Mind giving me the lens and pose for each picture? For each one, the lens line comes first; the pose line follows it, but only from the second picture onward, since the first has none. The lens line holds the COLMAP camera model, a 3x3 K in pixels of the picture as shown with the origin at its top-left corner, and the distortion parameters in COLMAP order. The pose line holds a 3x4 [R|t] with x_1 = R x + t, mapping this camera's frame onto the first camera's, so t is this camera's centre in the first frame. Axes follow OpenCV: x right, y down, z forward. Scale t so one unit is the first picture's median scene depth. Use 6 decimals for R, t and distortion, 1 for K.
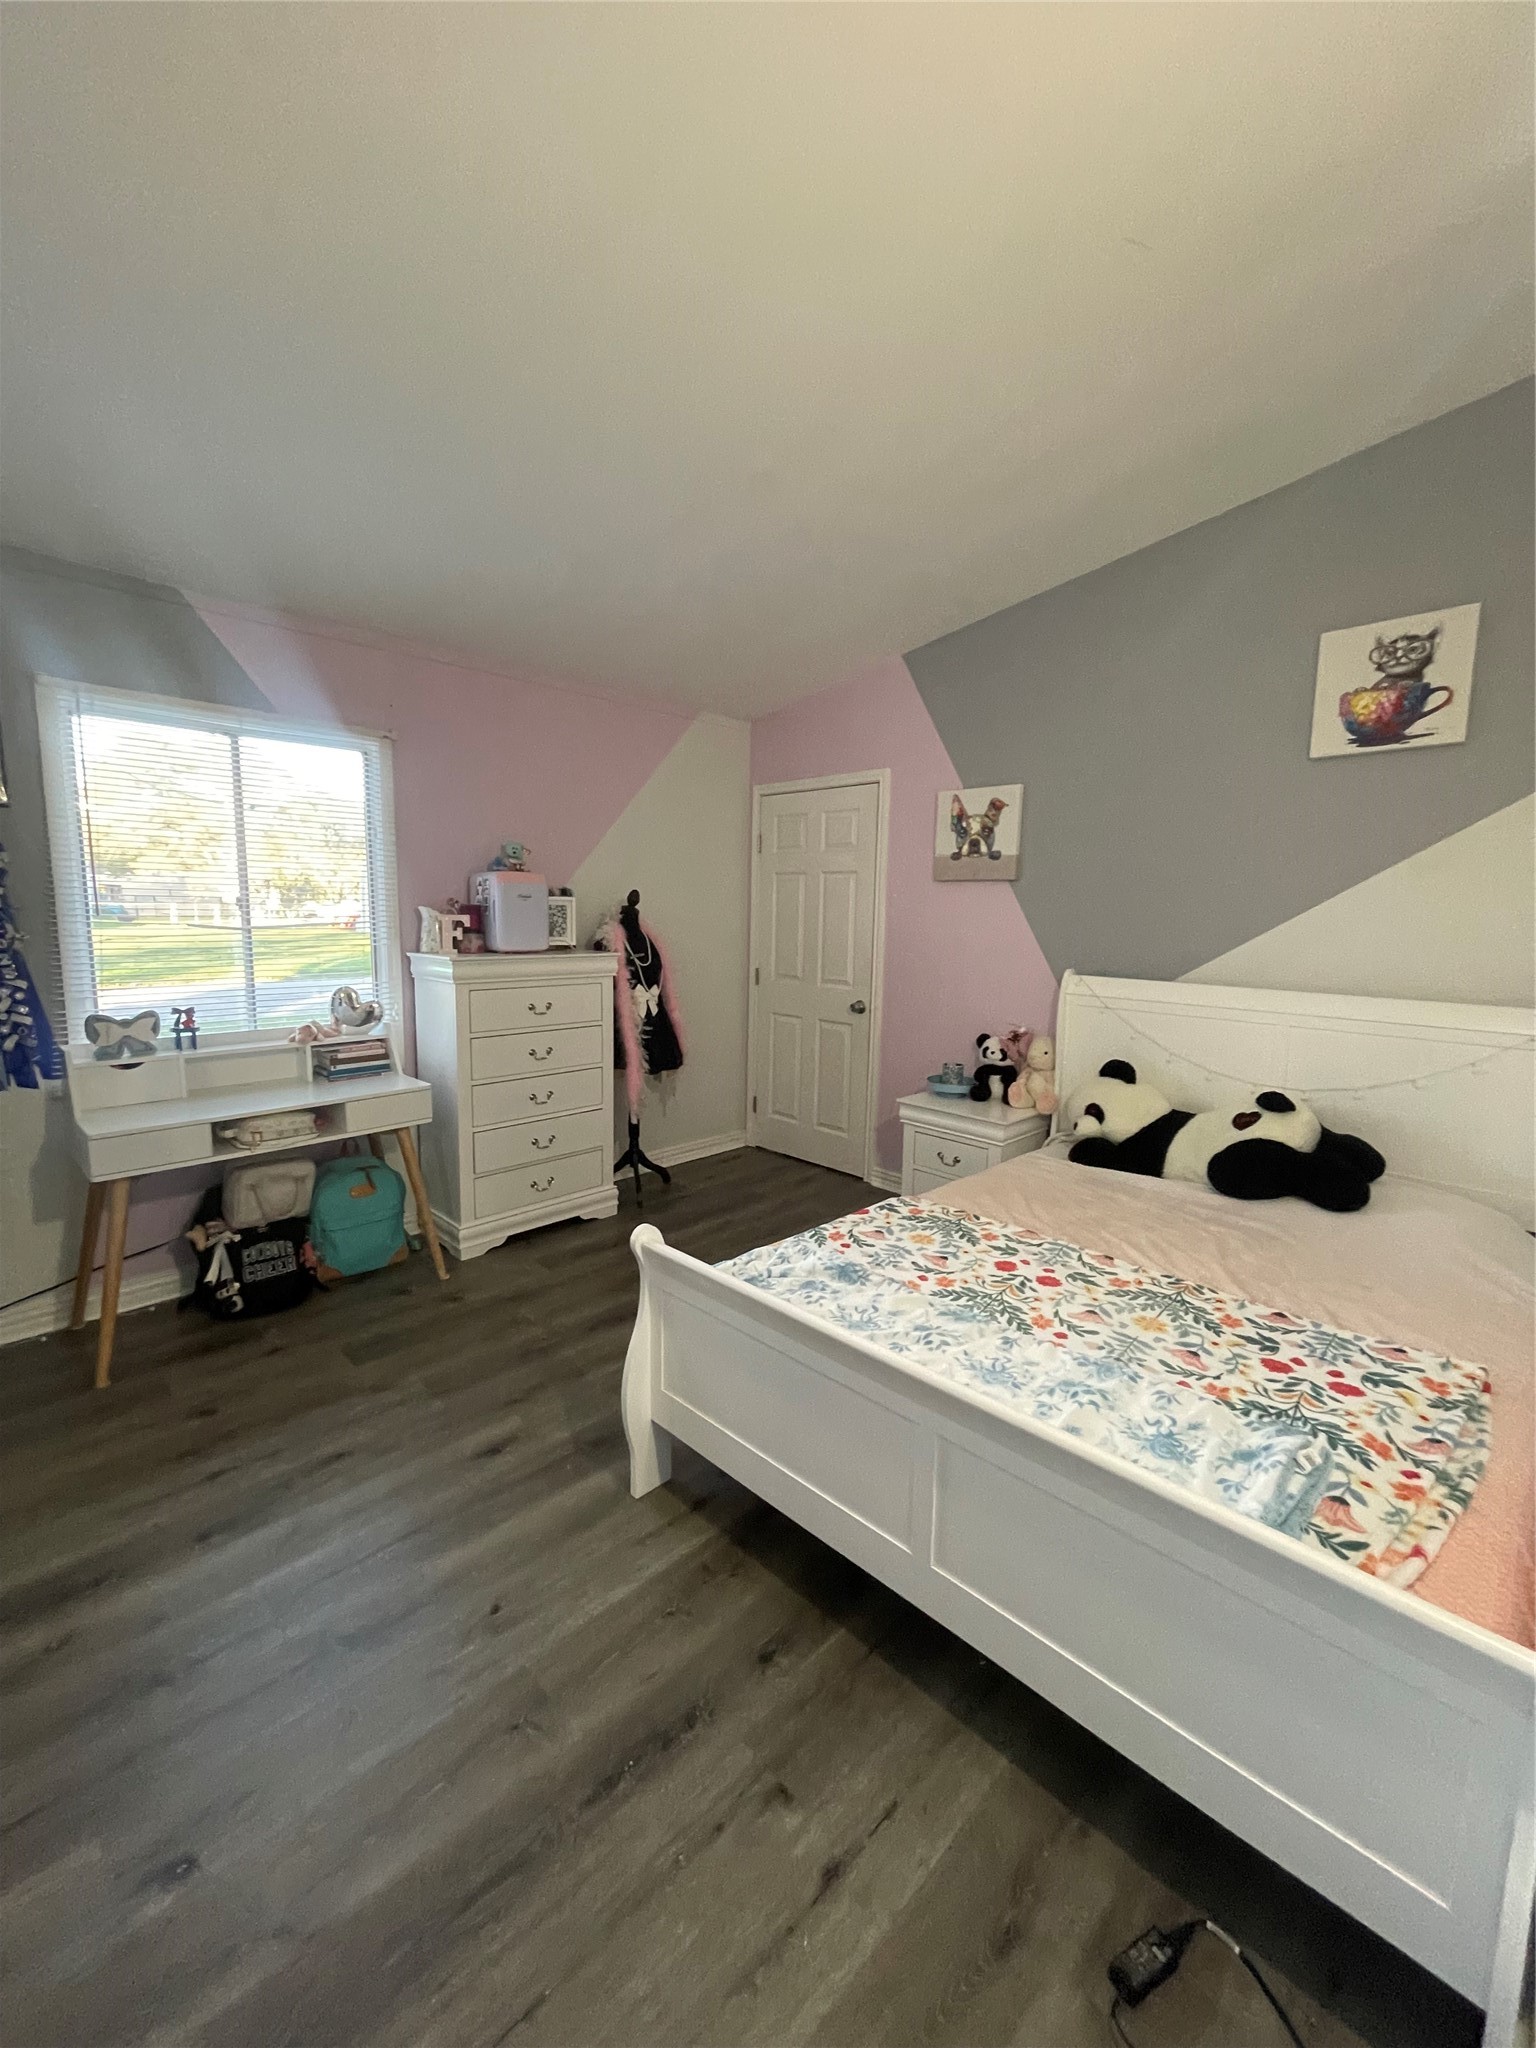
lens RADIAL K [[828.0, 0, 769.0], [0, 828.0, 1021.8], [0, 0, 1]] dist [0.000075, 0.000014]
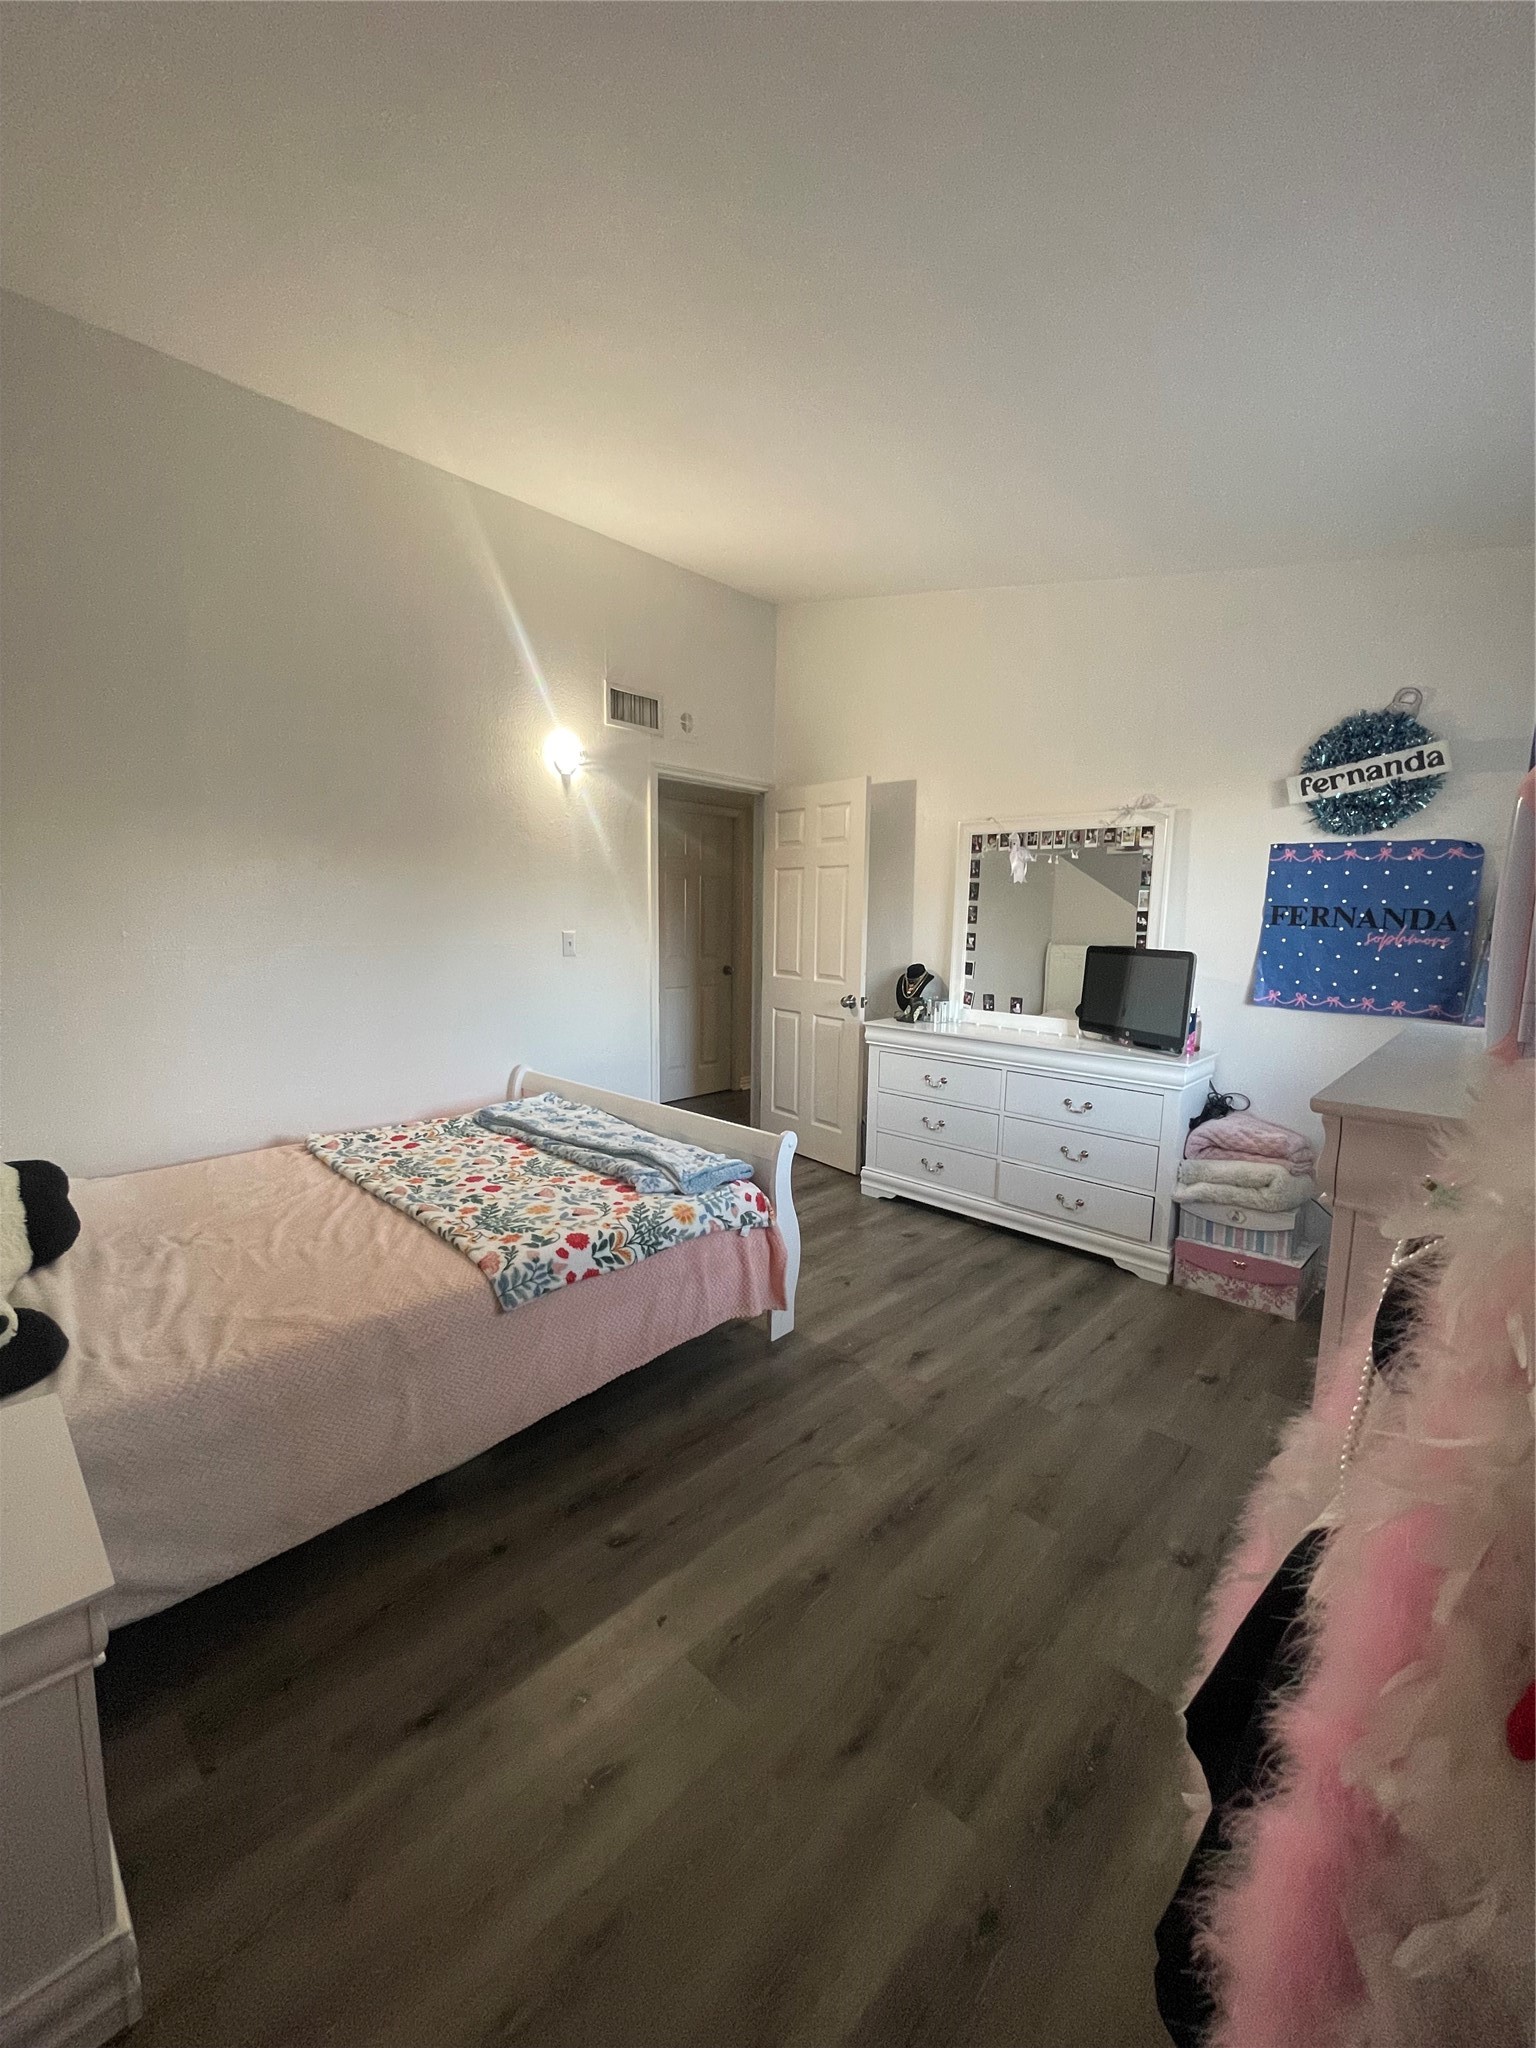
lens RADIAL K [[828.0, 0, 765.6], [0, 828.0, 1022.4], [0, 0, 1]] dist [0.000075, 0.000014]
pose [[-0.999164, -0.029115, -0.028692, -0.061689], [-0.035663, 0.963928, 0.263762, -0.251193], [0.019978, 0.264564, -0.964161, 2.010235]]
